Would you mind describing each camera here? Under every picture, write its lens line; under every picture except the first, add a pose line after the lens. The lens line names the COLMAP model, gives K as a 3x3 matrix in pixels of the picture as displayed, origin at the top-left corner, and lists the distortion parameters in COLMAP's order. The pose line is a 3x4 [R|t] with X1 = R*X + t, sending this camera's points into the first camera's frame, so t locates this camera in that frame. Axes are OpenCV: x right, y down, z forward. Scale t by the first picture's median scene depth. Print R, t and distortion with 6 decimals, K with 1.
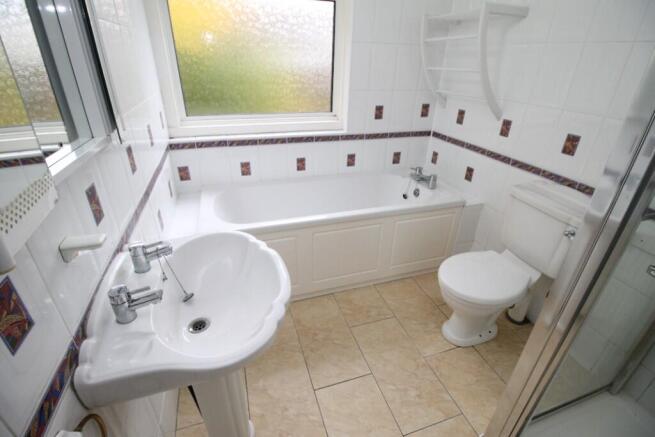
lens RADIAL K [[306.1, 0, 326.2], [0, 306.1, 212.1], [0, 0, 1]] dist [0.000883, -0.014128]
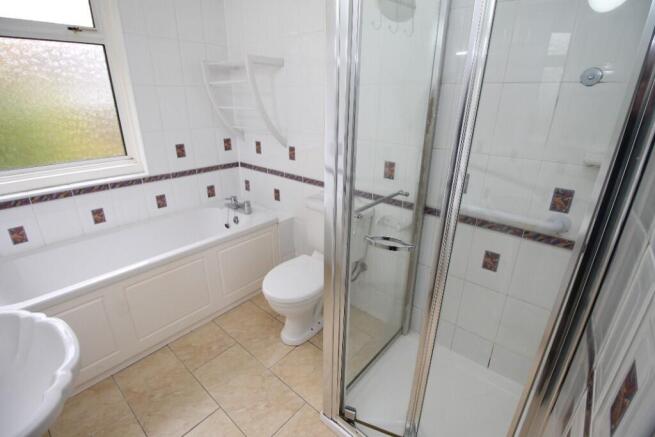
lens RADIAL K [[306.1, 0, 326.2], [0, 306.1, 212.1], [0, 0, 1]] dist [0.000883, -0.014128]
pose [[0.858055, -0.195160, 0.475031, 0.069689], [0.239479, 0.970308, -0.033936, 0.021458], [-0.454304, 0.142878, 0.879314, -0.082126]]
